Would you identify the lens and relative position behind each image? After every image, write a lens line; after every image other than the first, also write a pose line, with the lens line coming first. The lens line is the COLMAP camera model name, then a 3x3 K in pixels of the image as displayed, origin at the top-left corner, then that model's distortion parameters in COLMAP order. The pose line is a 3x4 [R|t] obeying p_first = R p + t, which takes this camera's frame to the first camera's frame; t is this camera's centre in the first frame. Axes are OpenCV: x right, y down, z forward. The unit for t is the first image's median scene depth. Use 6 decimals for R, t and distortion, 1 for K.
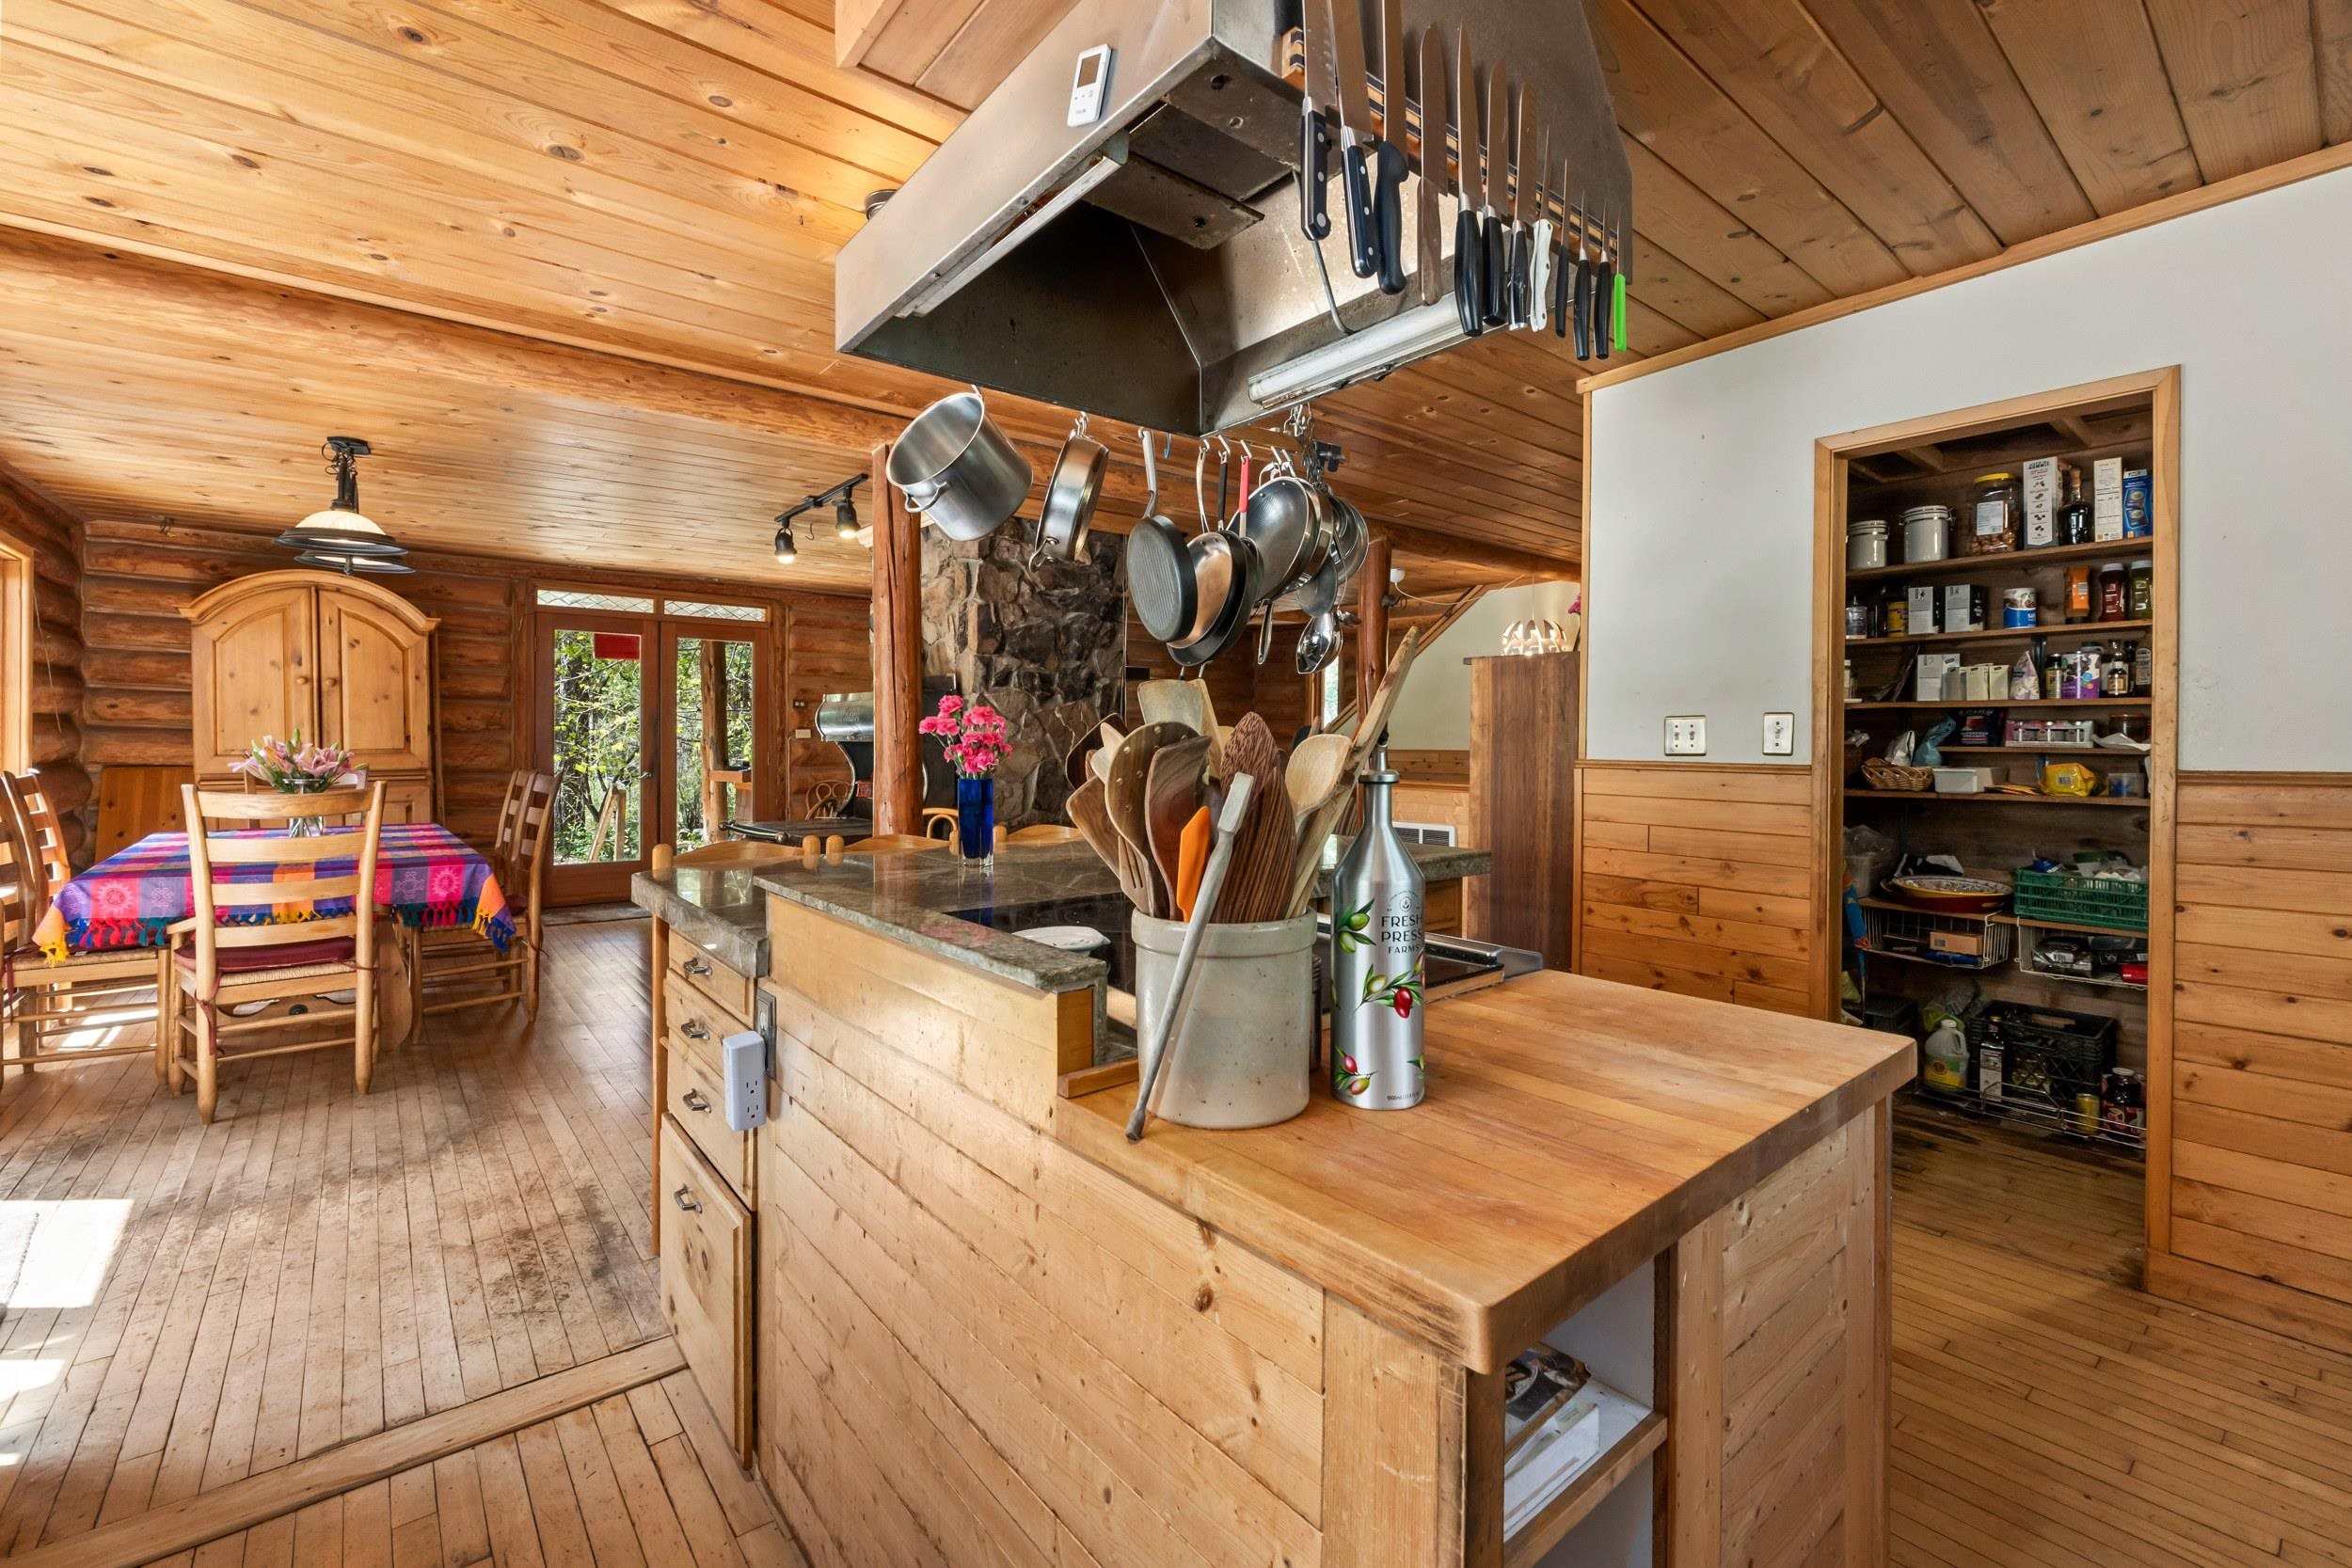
lens RADIAL K [[1008.1, 0, 1197.2], [0, 1008.1, 748.1], [0, 0, 1]] dist [-0.009228, 0.000029]
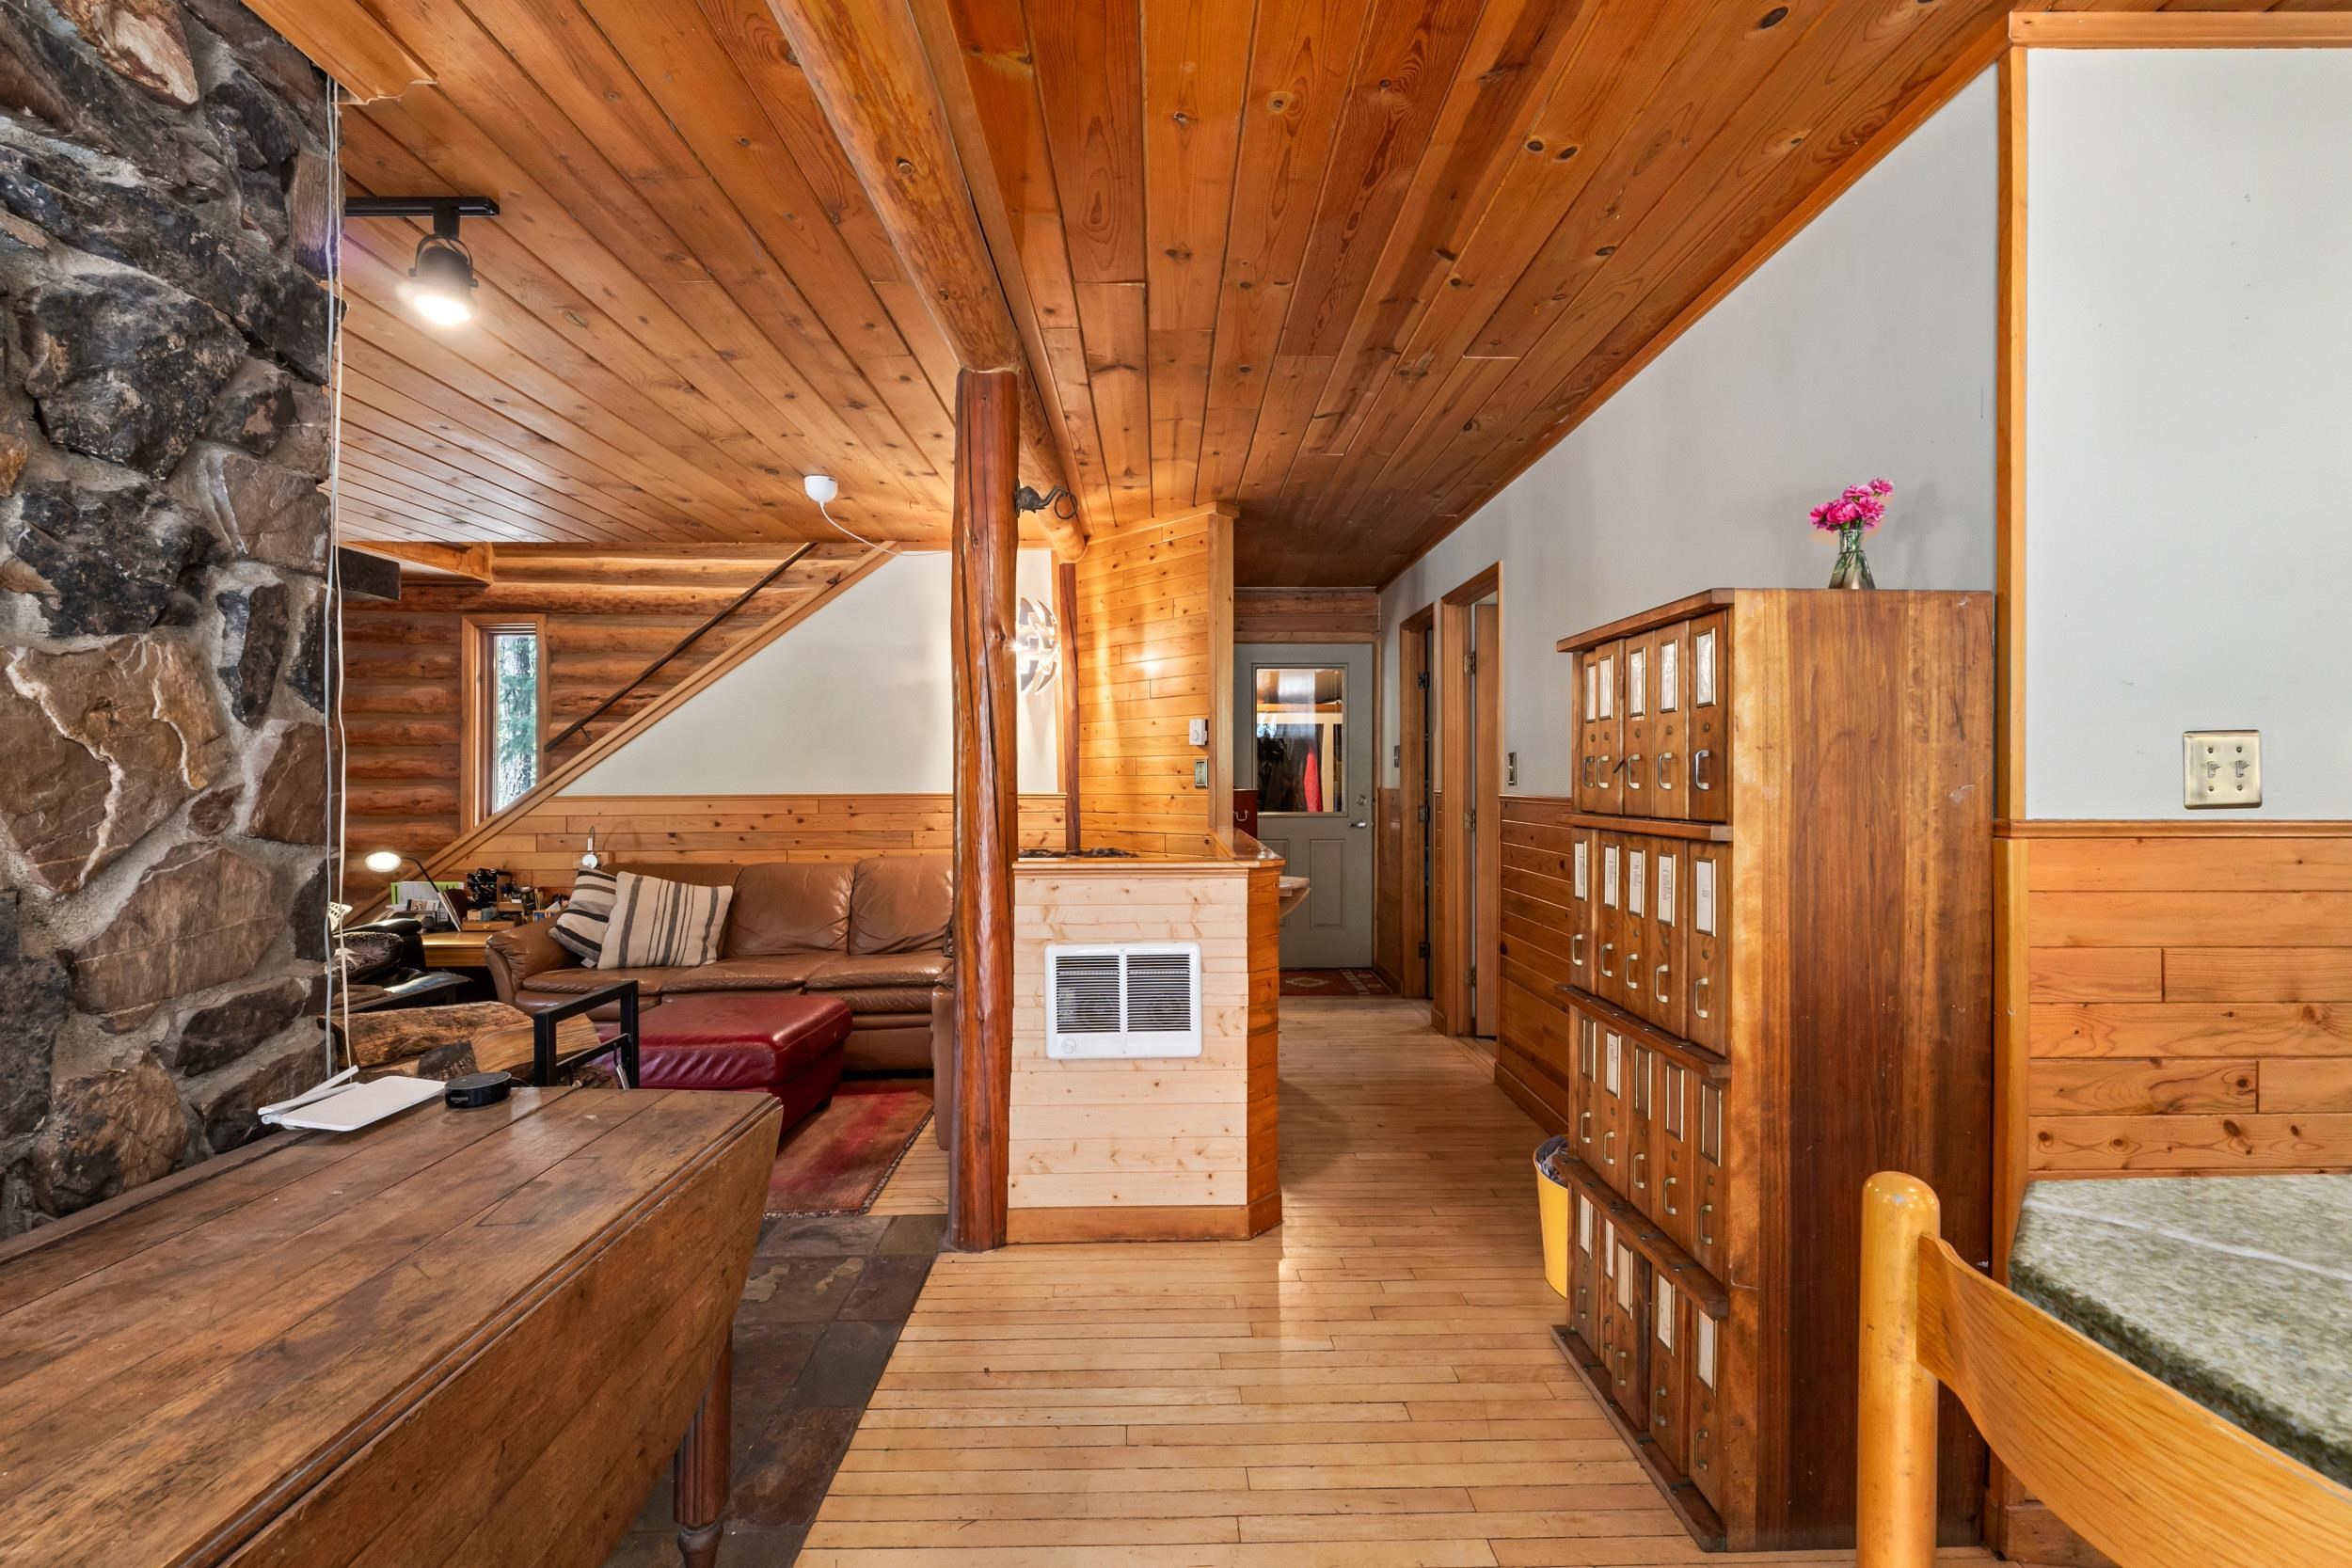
lens RADIAL K [[973.5, 0, 1179.5], [0, 973.5, 790.6], [0, 0, 1]] dist [-0.009339, 0.000035]
pose [[0.629173, -0.019069, 0.777031, -0.142825], [0.013642, 0.999816, 0.013491, -0.009183], [-0.777146, 0.002112, 0.629317, 0.667316]]
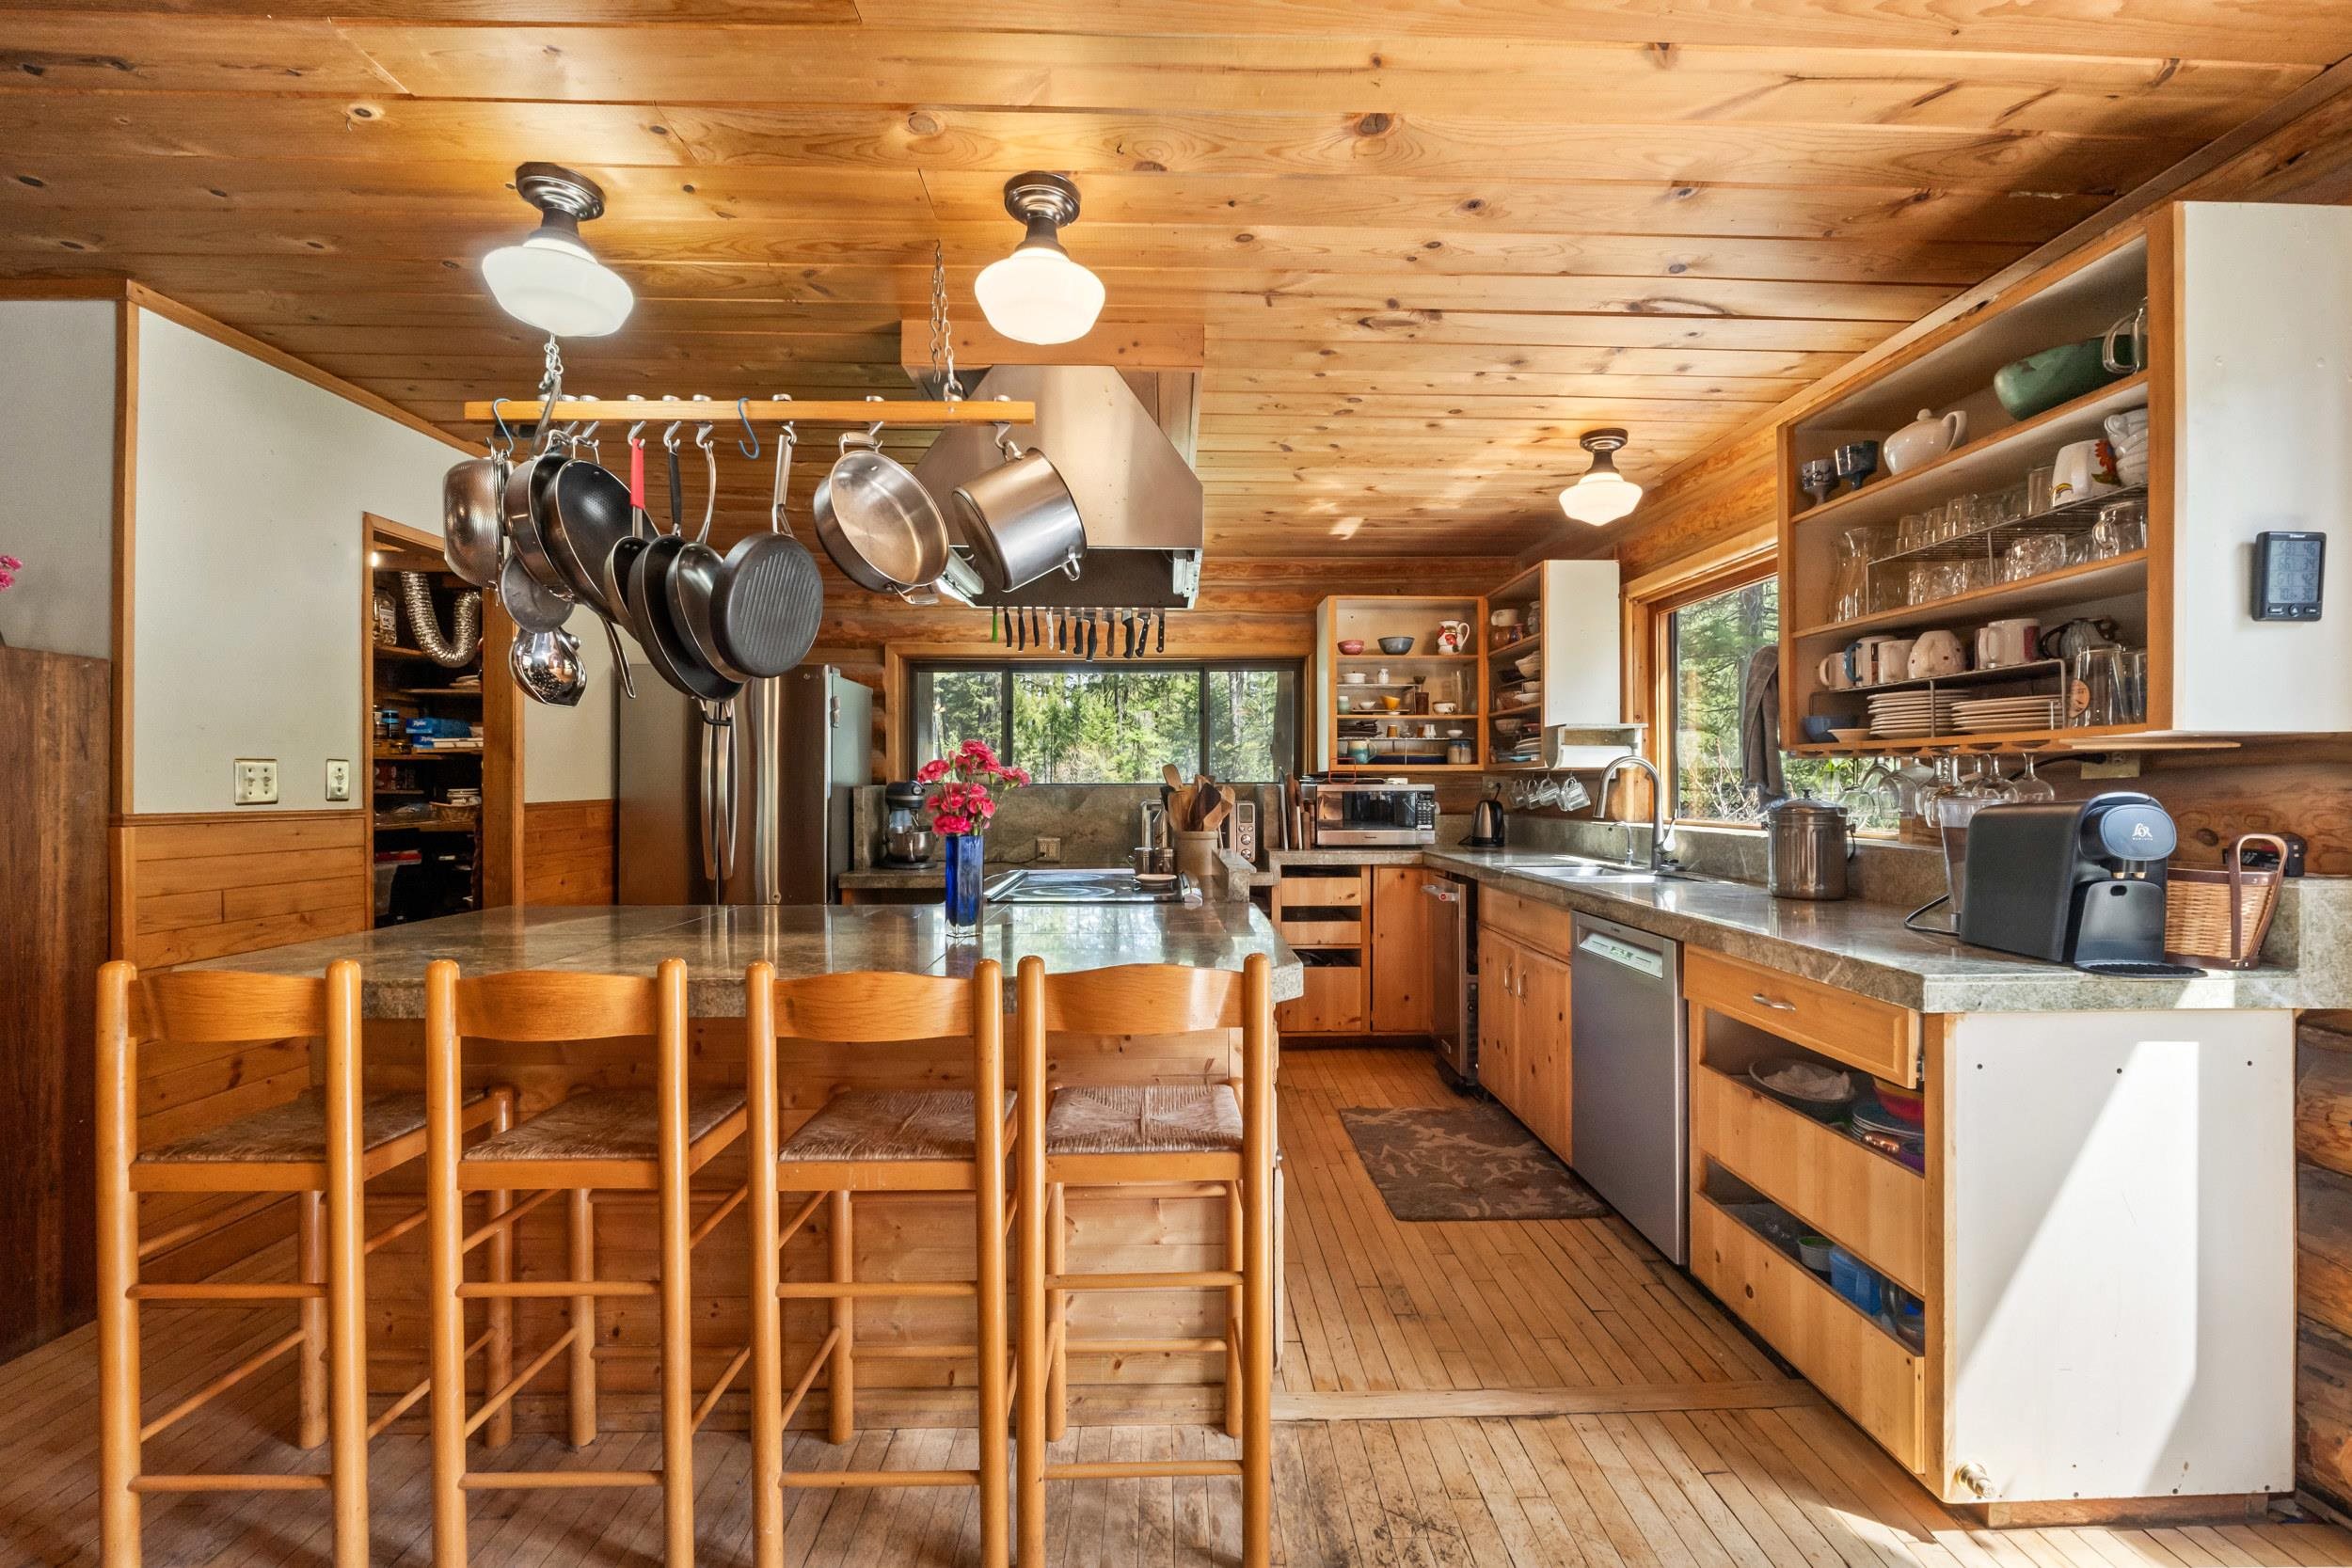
lens RADIAL K [[986.5, 0, 1185.4], [0, 986.5, 773.0], [0, 0, 1]] dist [-0.006416, 0.000191]
pose [[-0.782410, 0.005731, 0.622738, -0.413607], [0.004411, 0.999984, -0.003661, -0.007974], [-0.622749, -0.000118, -0.782422, 0.703771]]
